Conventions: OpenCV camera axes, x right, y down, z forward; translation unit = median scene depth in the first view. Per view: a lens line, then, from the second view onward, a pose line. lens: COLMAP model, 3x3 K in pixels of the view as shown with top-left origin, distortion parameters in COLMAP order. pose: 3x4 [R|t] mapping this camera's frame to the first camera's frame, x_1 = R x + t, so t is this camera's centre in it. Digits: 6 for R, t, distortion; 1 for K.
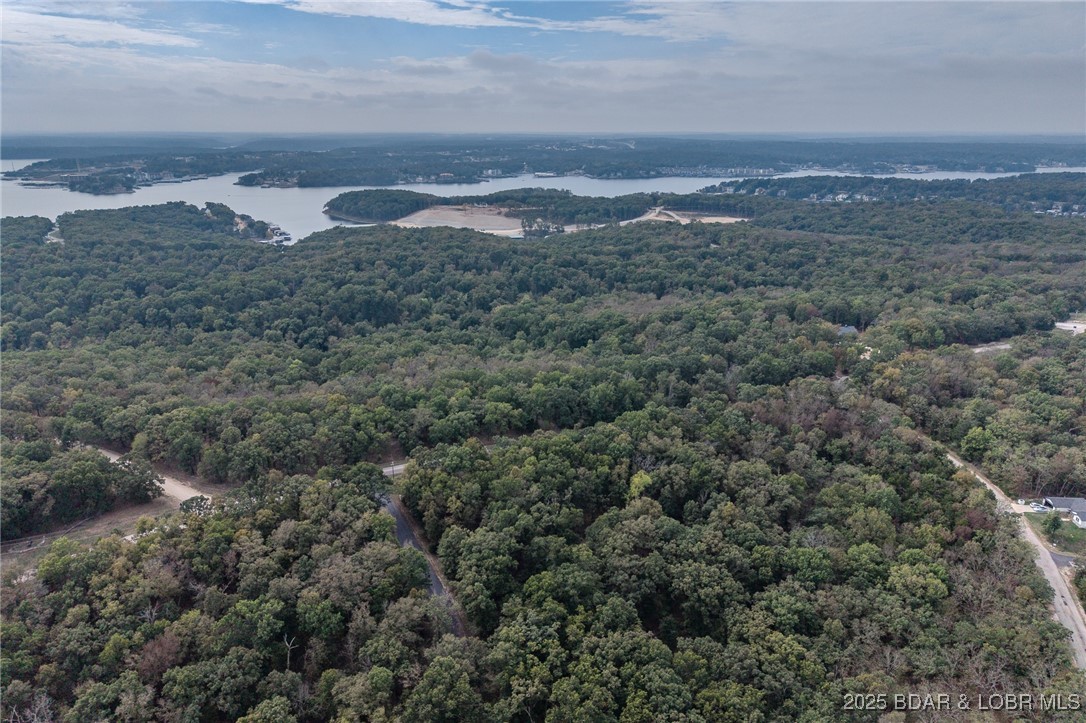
lens RADIAL K [[714.6, 0, 543.0], [0, 714.6, 361.5], [0, 0, 1]] dist [0.073892, -0.111052]
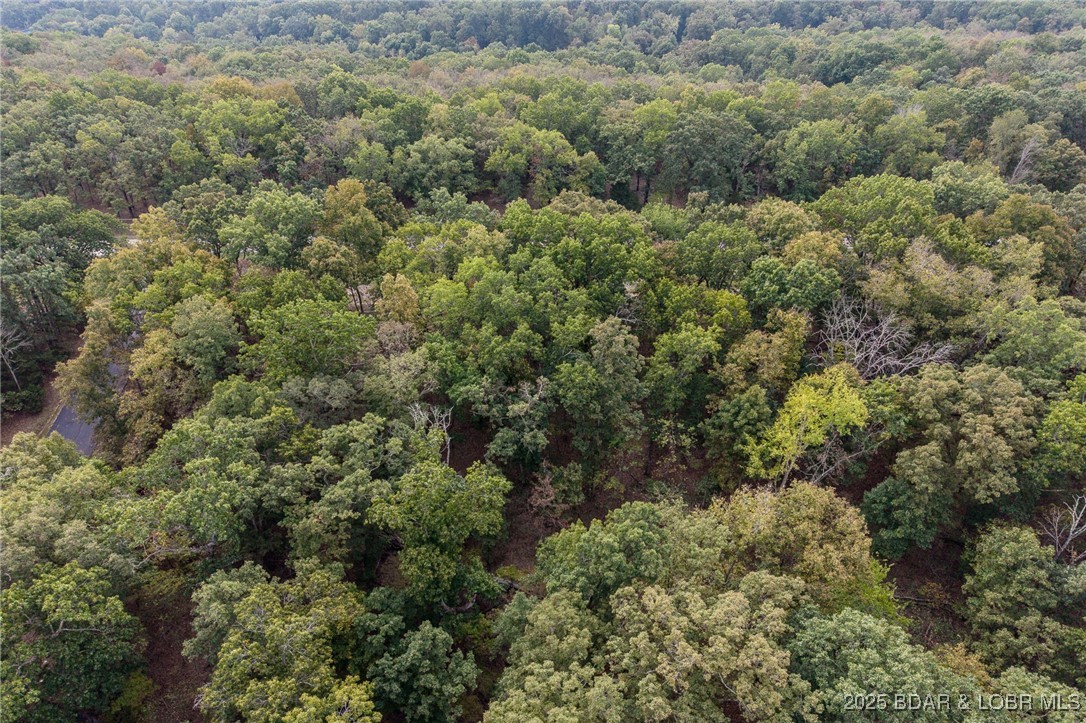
lens RADIAL K [[715.0, 0, 538.5], [0, 715.0, 383.4], [0, 0, 1]] dist [0.007587, 0.000021]
pose [[0.921272, 0.203845, -0.331219, 0.118619], [-0.104973, 0.950360, 0.292911, 0.087719], [0.374485, -0.235082, 0.896938, 0.688254]]
